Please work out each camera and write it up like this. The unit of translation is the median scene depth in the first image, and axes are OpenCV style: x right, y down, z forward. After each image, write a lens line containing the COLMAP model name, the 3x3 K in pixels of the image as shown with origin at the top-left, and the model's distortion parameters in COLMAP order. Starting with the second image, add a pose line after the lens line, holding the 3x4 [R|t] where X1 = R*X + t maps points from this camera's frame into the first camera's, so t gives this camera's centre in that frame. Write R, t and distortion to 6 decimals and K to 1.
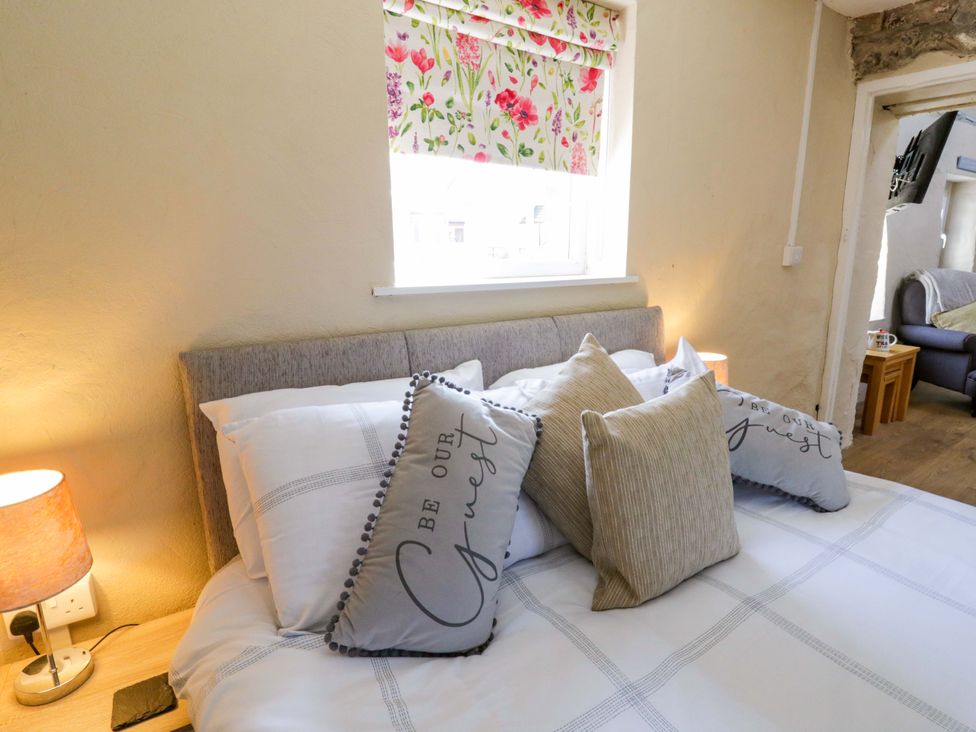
lens RADIAL K [[518.7, 0, 497.8], [0, 518.7, 365.1], [0, 0, 1]] dist [-0.000663, -0.008444]
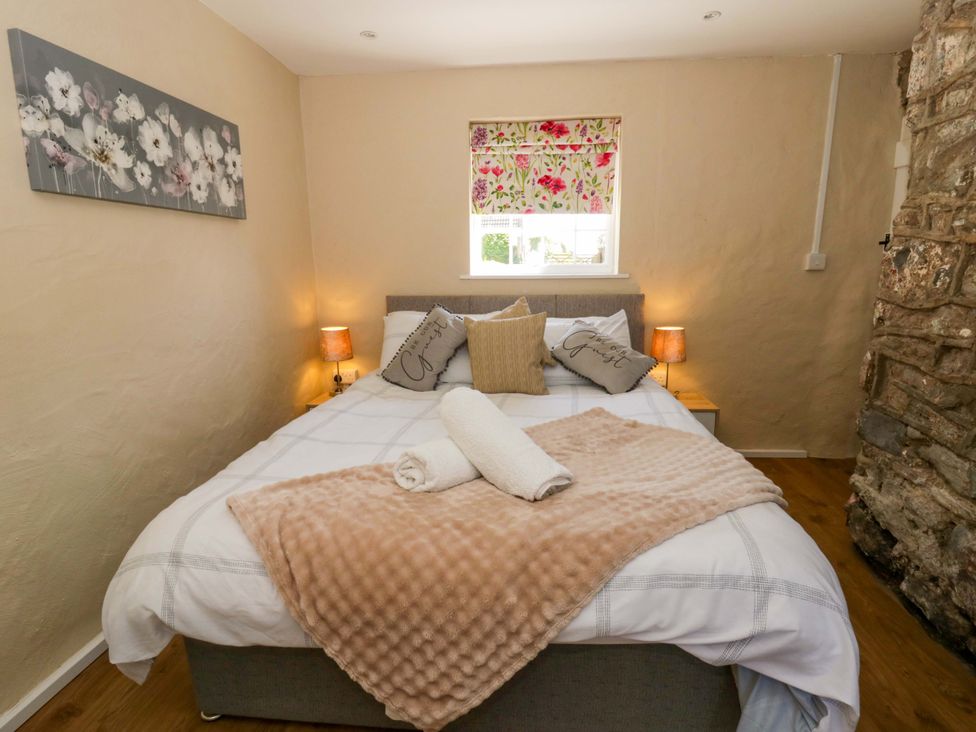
lens RADIAL K [[518.7, 0, 497.8], [0, 518.7, 365.1], [0, 0, 1]] dist [-0.000663, -0.008444]
pose [[0.783471, 0.115342, -0.610631, 1.088156], [-0.128697, 0.991437, 0.022147, 0.140579], [0.607956, 0.061235, 0.791606, -0.563741]]
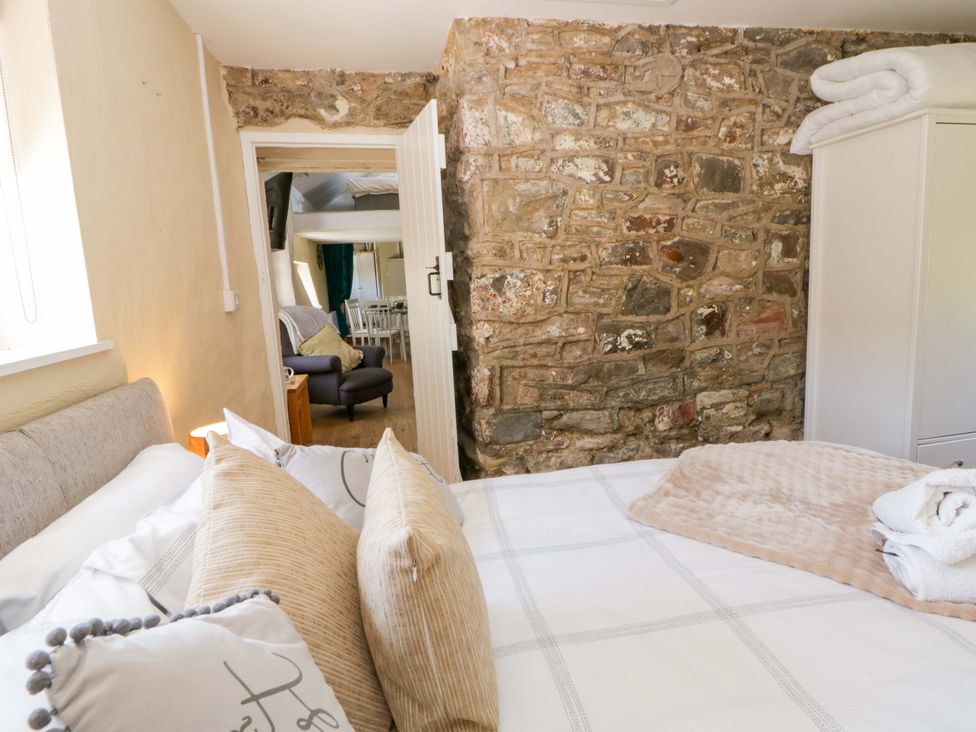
lens RADIAL K [[535.9, 0, 500.7], [0, 535.9, 354.2], [0, 0, 1]] dist [0.001404, -0.003827]
pose [[0.369565, -0.148410, 0.917276, -0.209246], [0.251853, 0.966209, 0.054857, -0.073619], [-0.894423, 0.210746, 0.394455, 0.317406]]
